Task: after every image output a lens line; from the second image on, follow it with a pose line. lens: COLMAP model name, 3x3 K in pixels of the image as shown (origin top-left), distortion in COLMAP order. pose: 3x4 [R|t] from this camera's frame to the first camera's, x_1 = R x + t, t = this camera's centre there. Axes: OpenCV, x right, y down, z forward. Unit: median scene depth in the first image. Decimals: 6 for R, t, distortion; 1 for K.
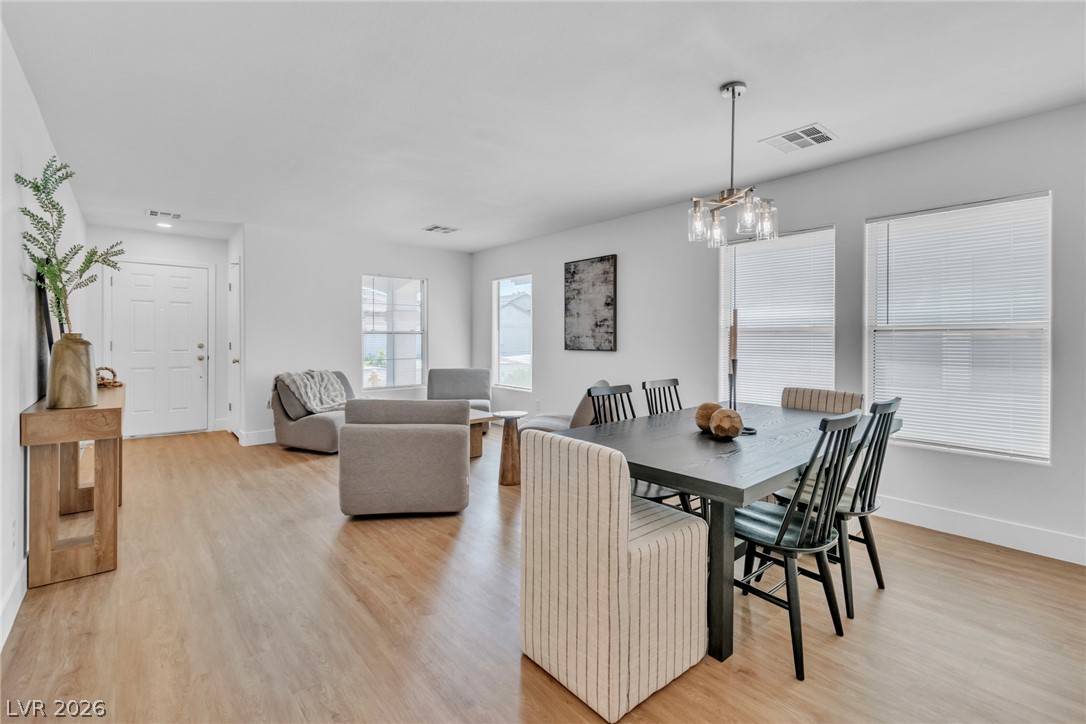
lens RADIAL K [[483.0, 0, 543.0], [0, 483.0, 362.0], [0, 0, 1]] dist [0.002827, 0.000043]
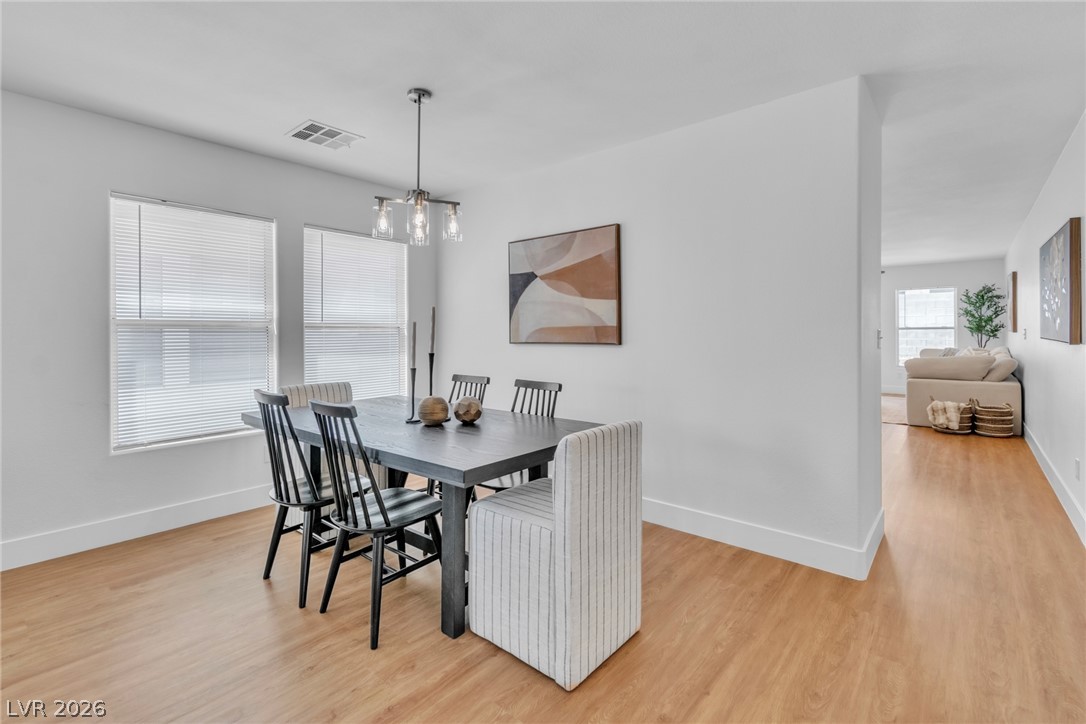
lens RADIAL K [[482.7, 0, 596.3], [0, 482.7, 337.0], [0, 0, 1]] dist [-0.000490, -0.000008]
pose [[-0.211038, -0.011661, 0.977408, -0.959171], [0.054522, 0.998232, 0.023682, -0.070755], [-0.975956, 0.058288, -0.210029, 1.165530]]
